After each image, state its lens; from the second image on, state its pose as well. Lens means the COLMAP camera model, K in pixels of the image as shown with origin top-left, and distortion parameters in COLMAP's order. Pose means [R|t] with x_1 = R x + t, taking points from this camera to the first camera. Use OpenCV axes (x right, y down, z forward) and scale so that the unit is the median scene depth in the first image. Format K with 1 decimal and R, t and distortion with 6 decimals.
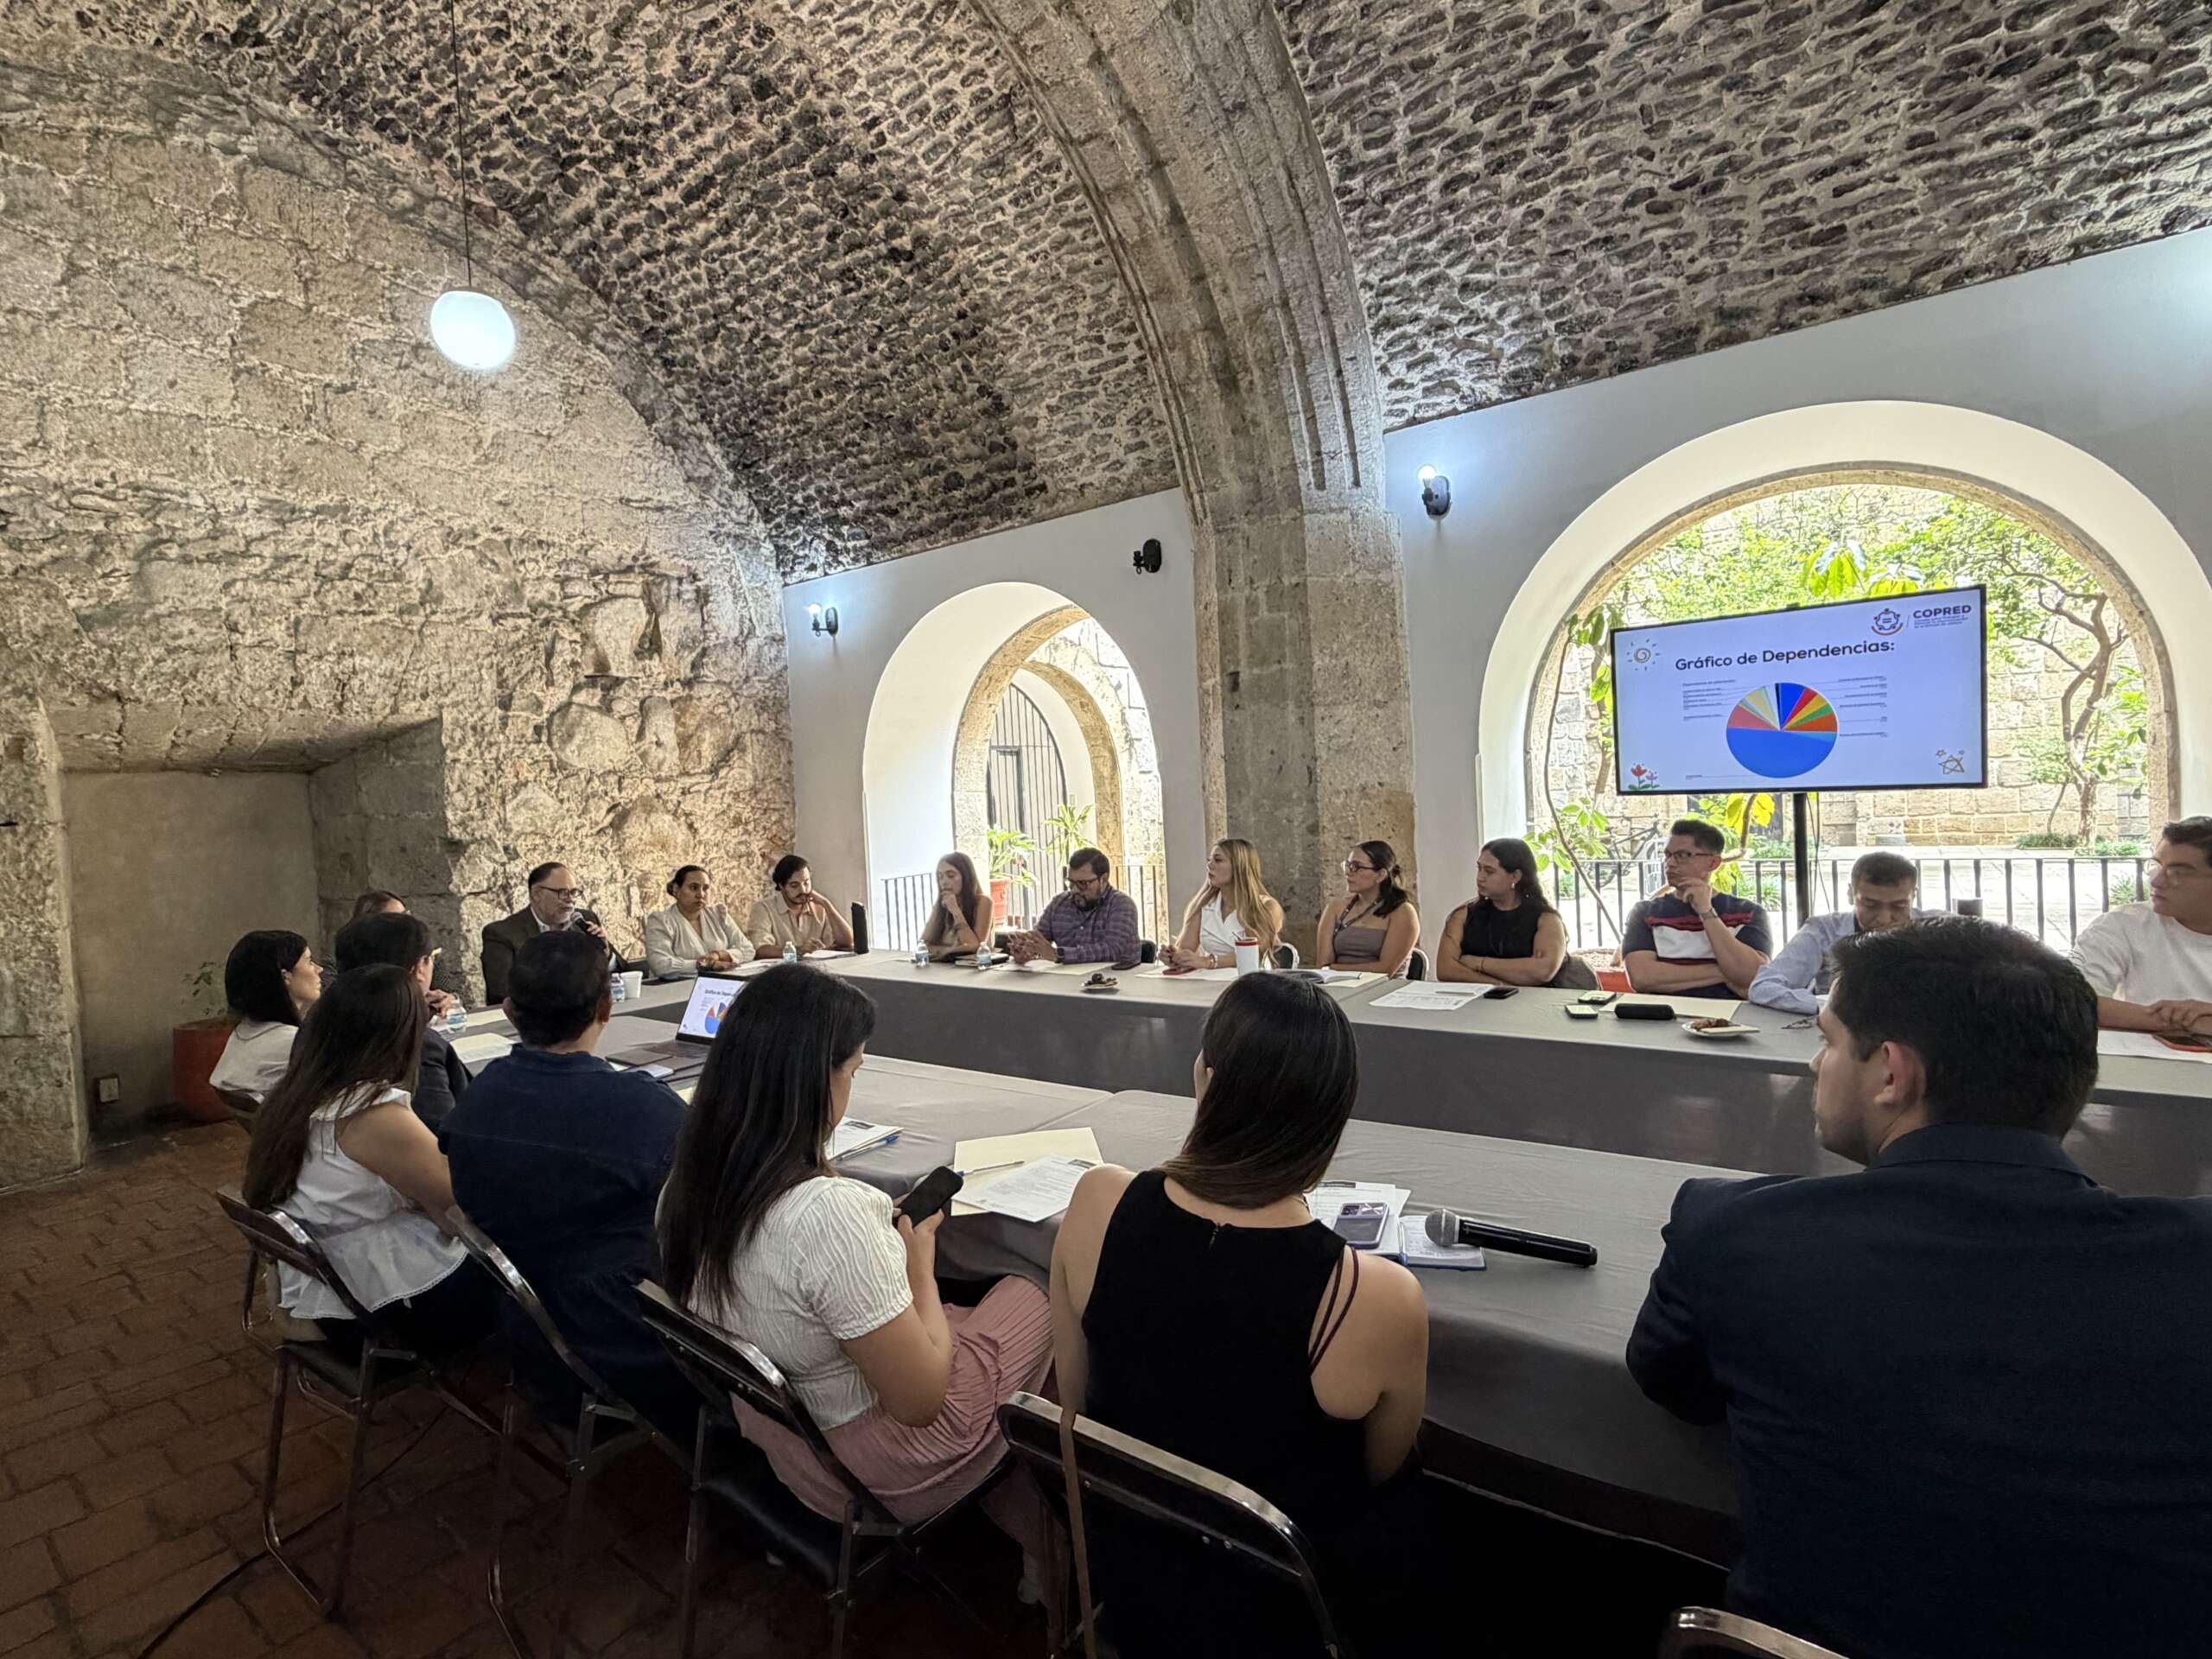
lens RADIAL K [[1062.3, 0, 1104.1], [0, 1062.3, 826.6], [0, 0, 1]] dist [0.000979, -0.000897]
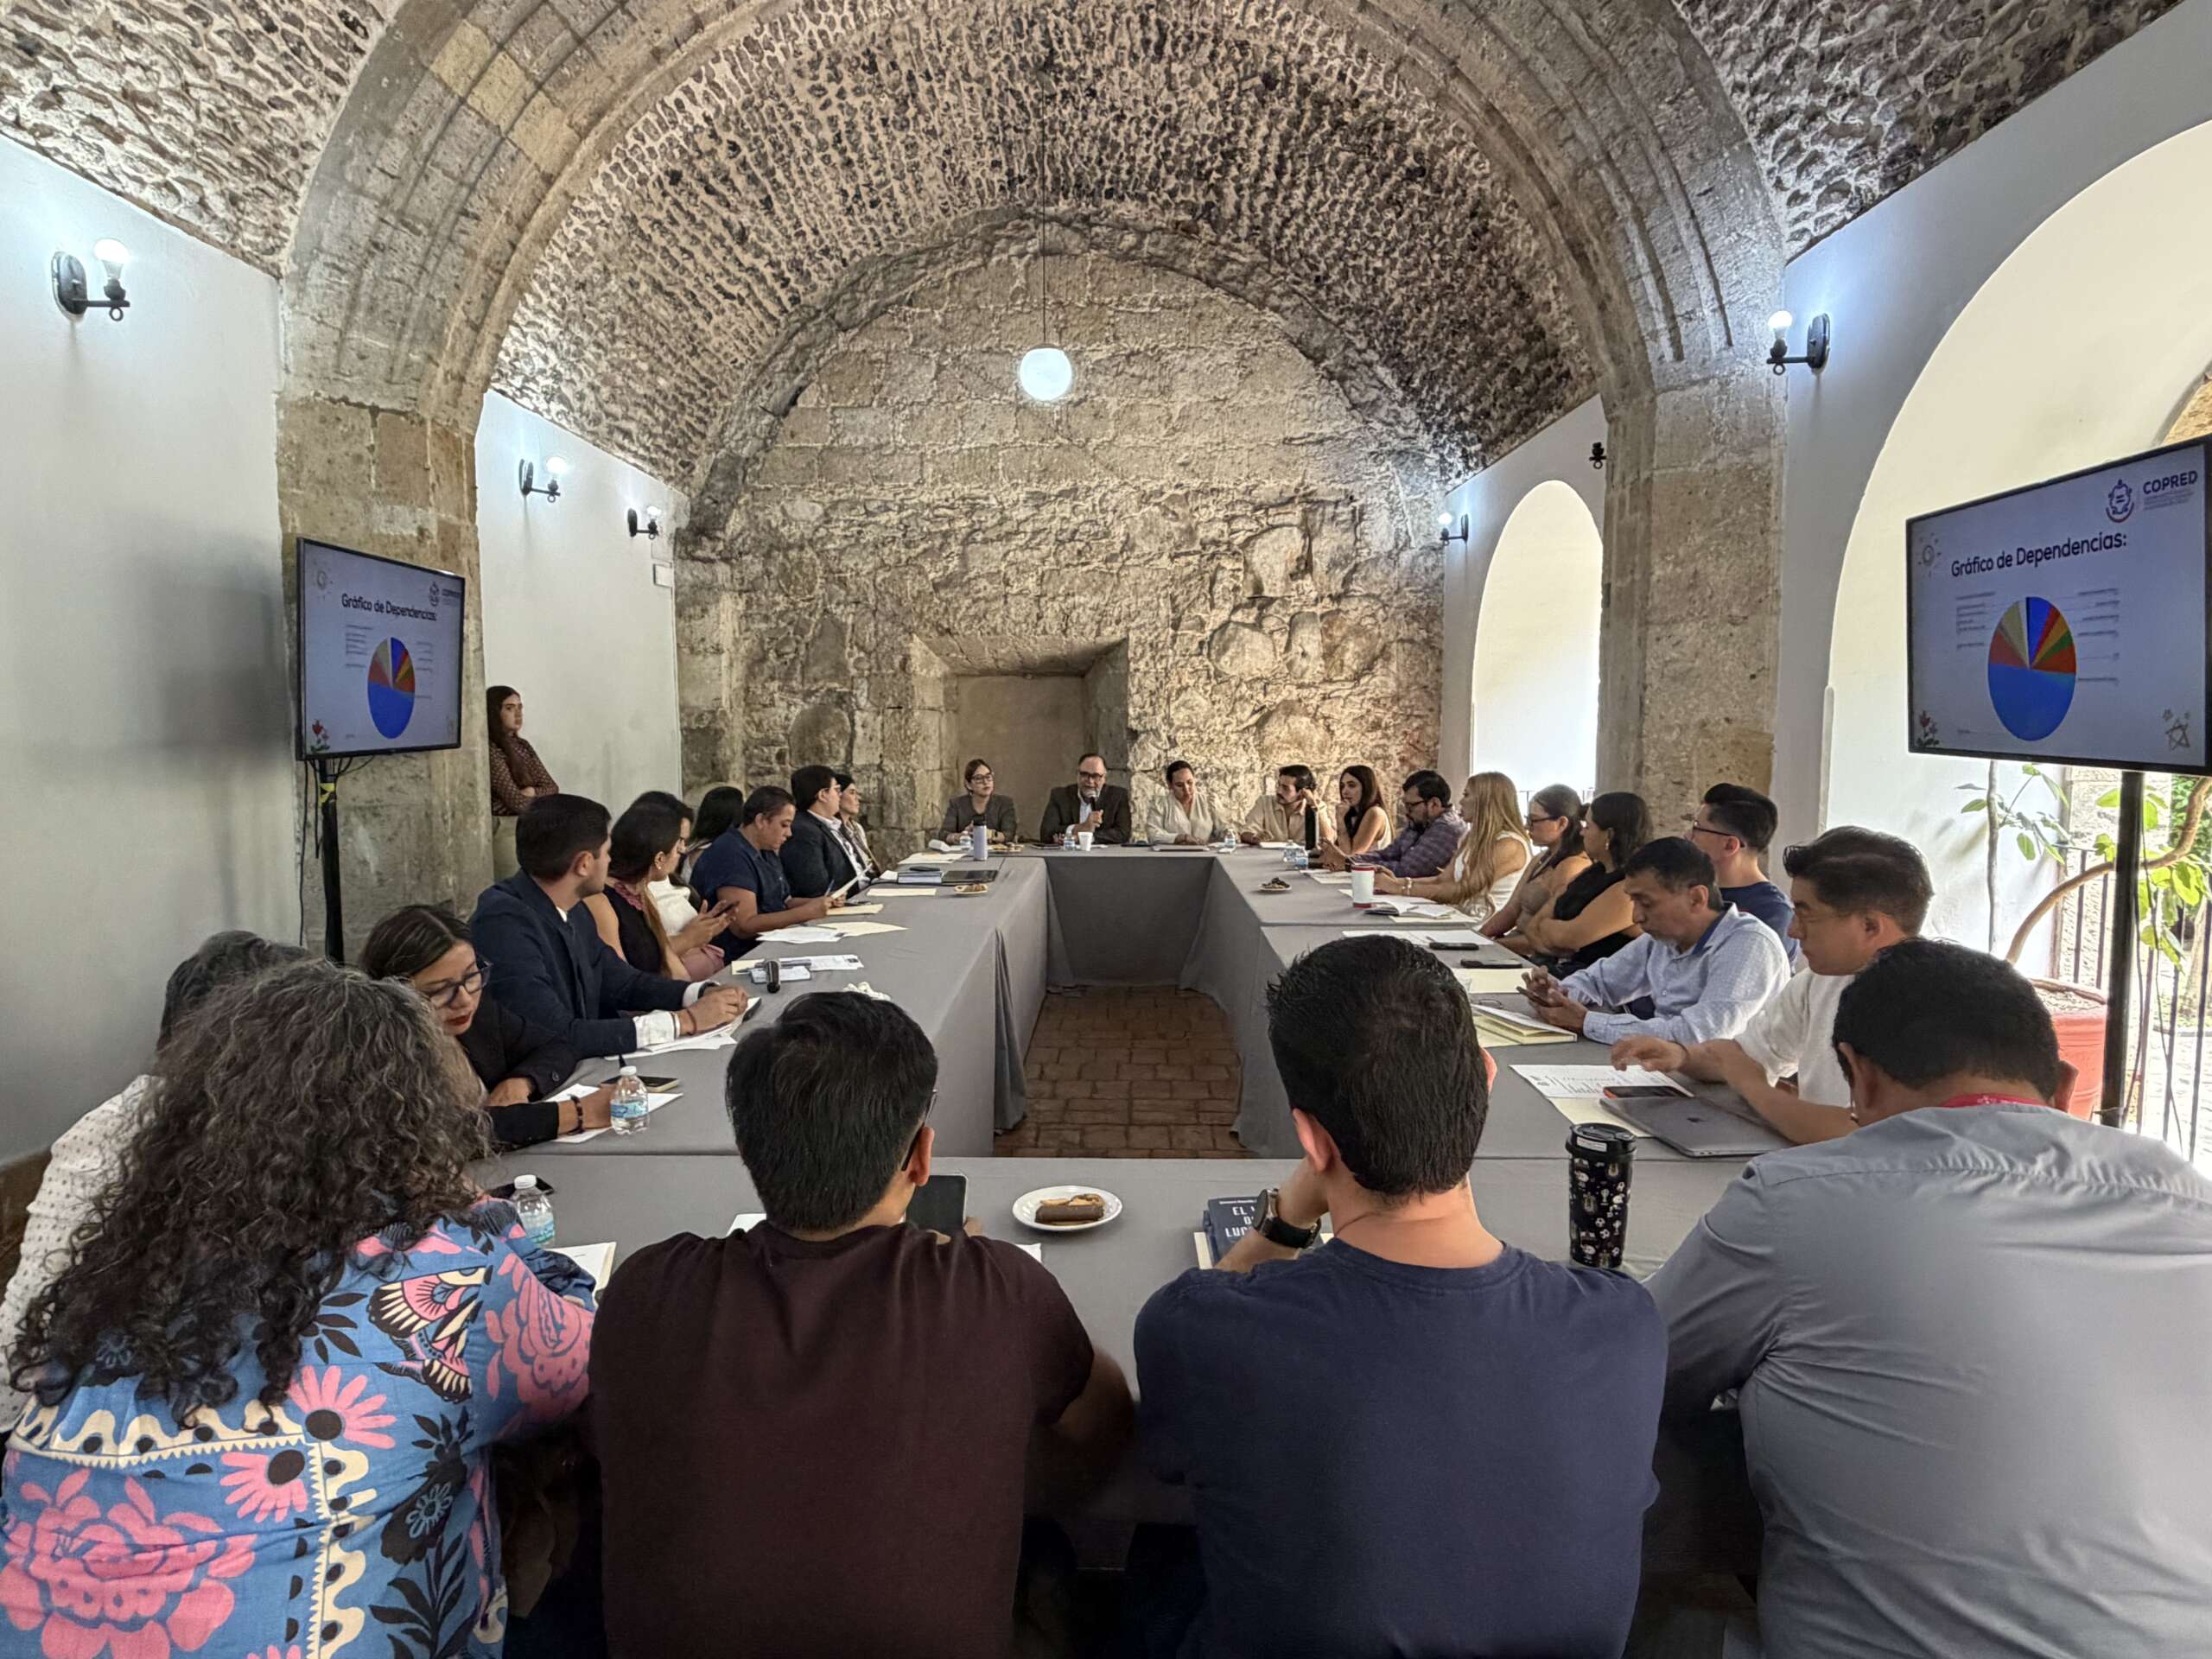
lens RADIAL K [[1242.9, 0, 1101.7], [0, 1242.9, 824.3], [0, 0, 1]] dist [0.001790, -0.000505]
pose [[0.584956, 0.113024, -0.803151, 0.642110], [-0.045457, 0.993255, 0.106669, -0.034637], [0.809790, -0.025888, 0.586148, 0.049216]]
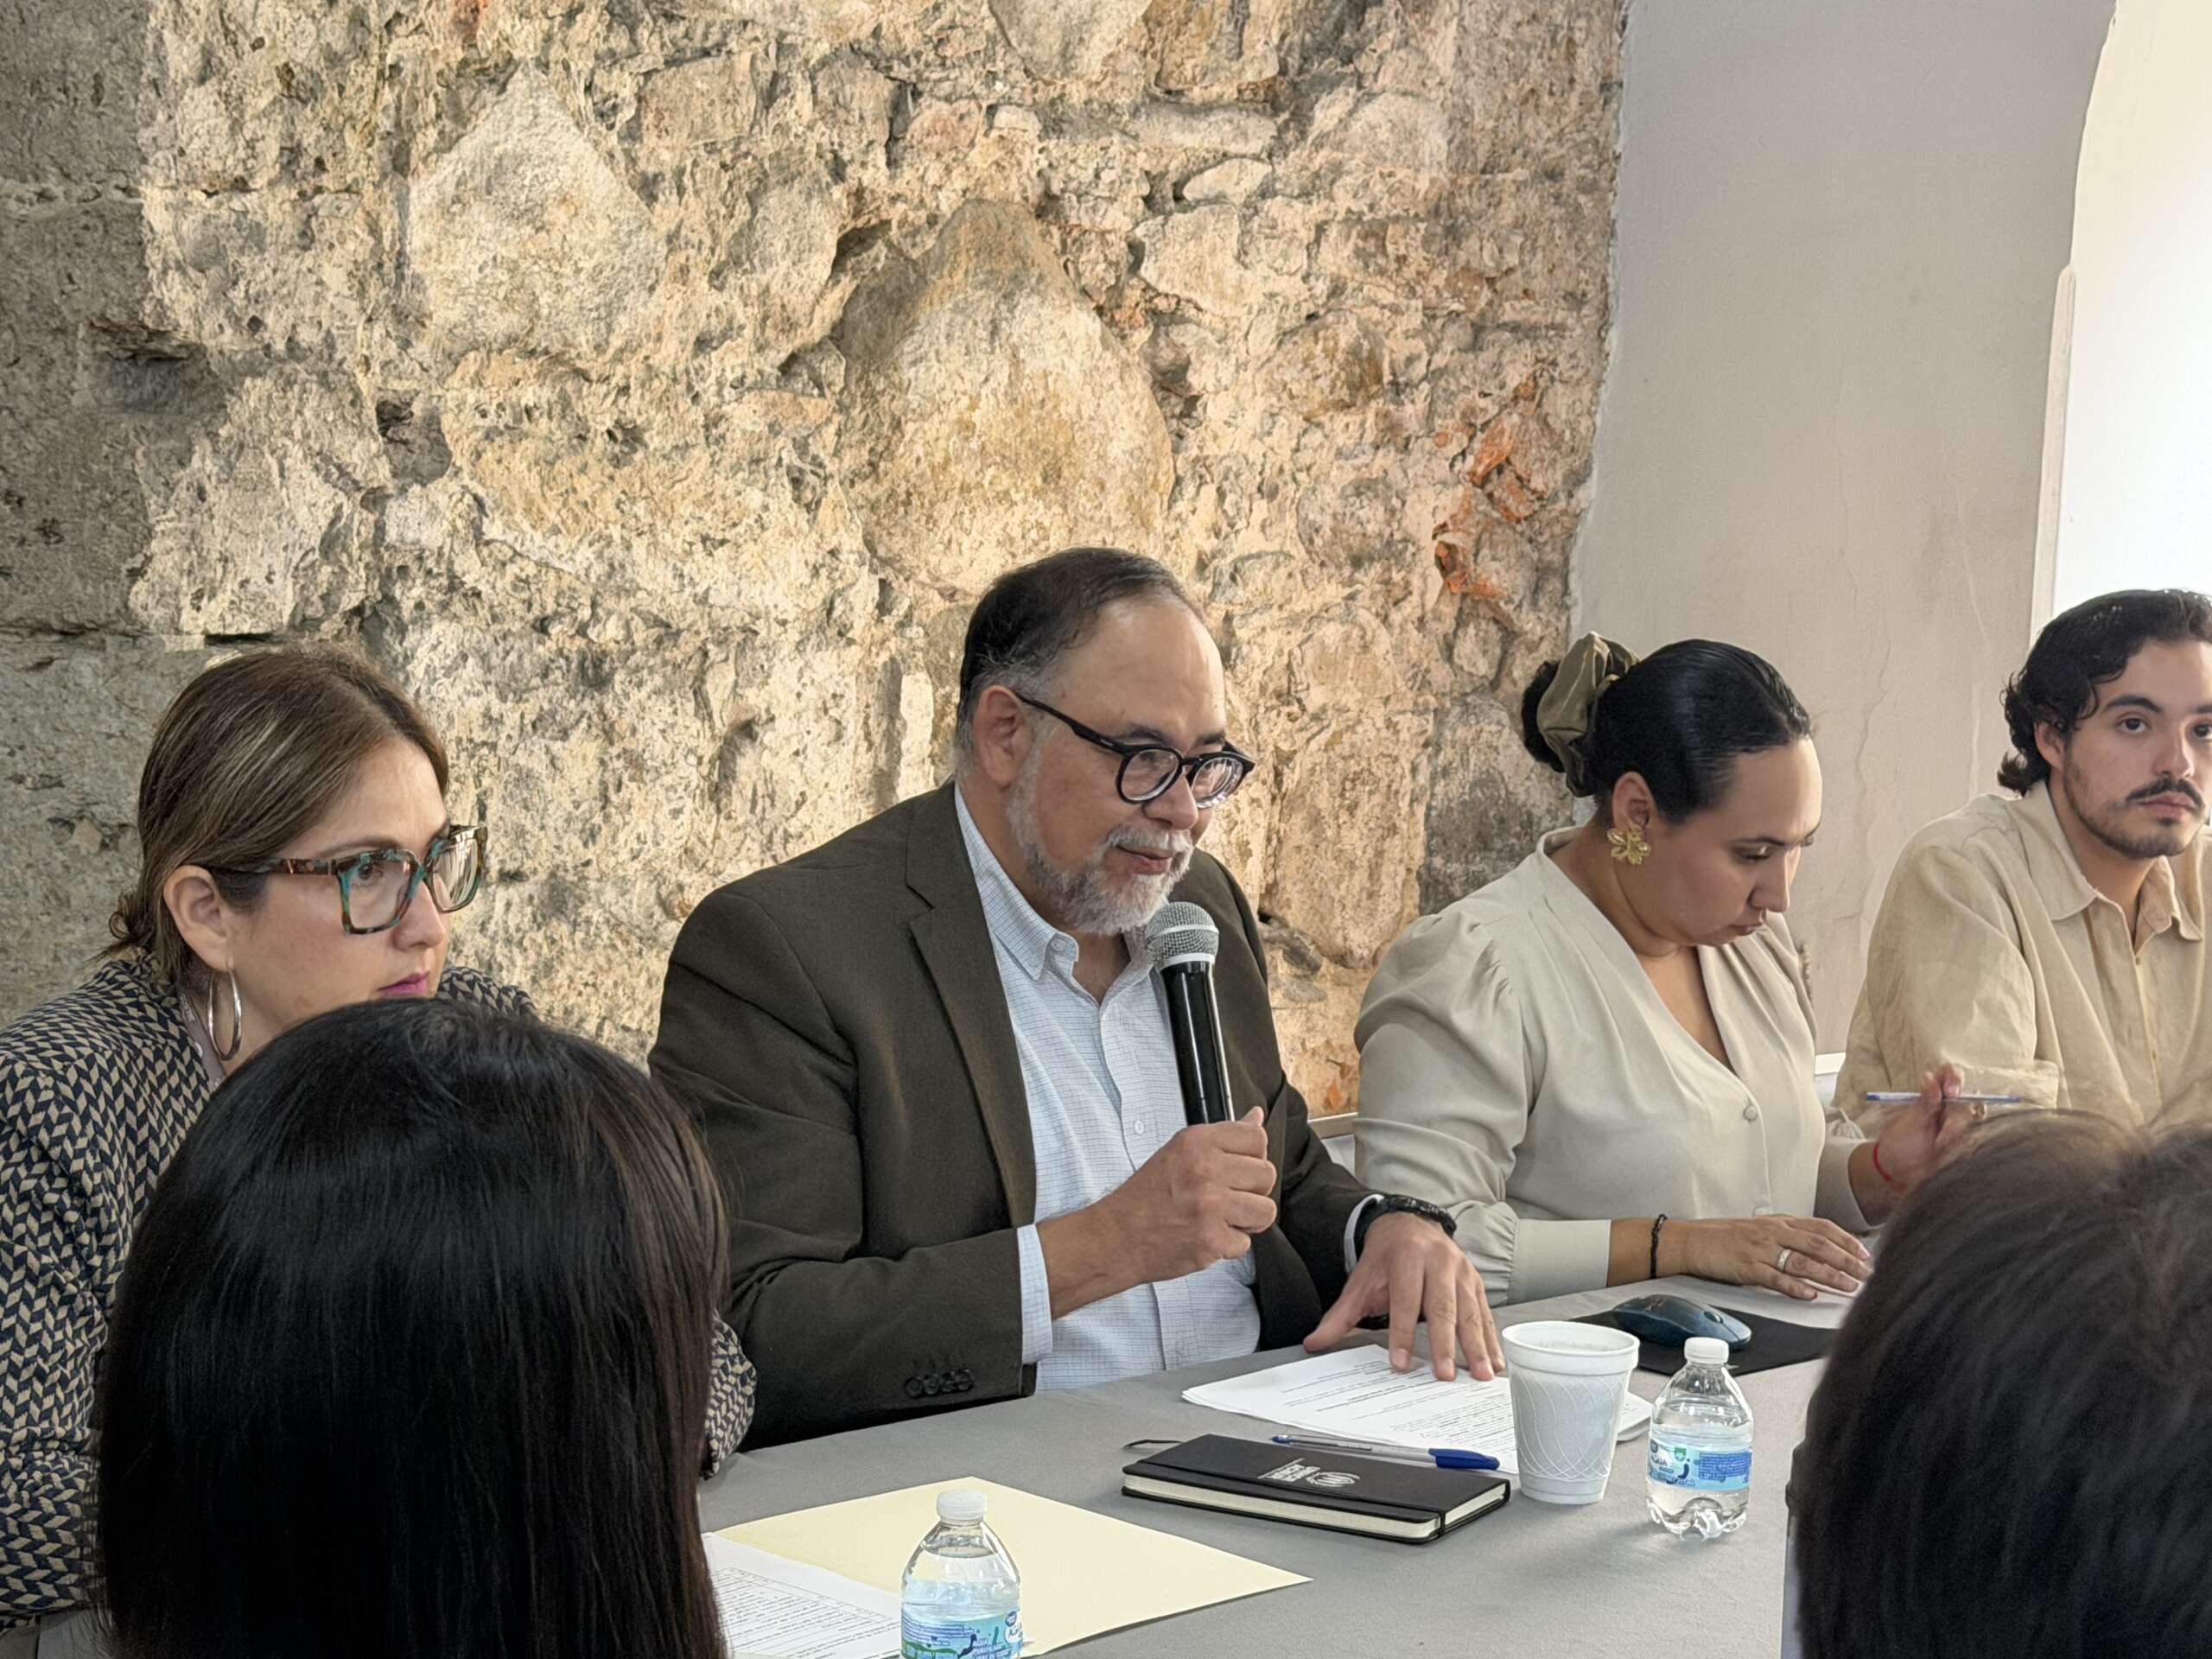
lens RADIAL K [[4148.2, 0, 1106.0], [0, 4148.2, 831.4], [0, 0, 1]] dist [0.095592, 0.000000]
pose [[0.981566, 0.108273, -0.157496, -0.331300], [-0.094024, 0.990999, 0.095292, 0.012272], [0.166396, -0.078727, 0.982911, 0.309803]]
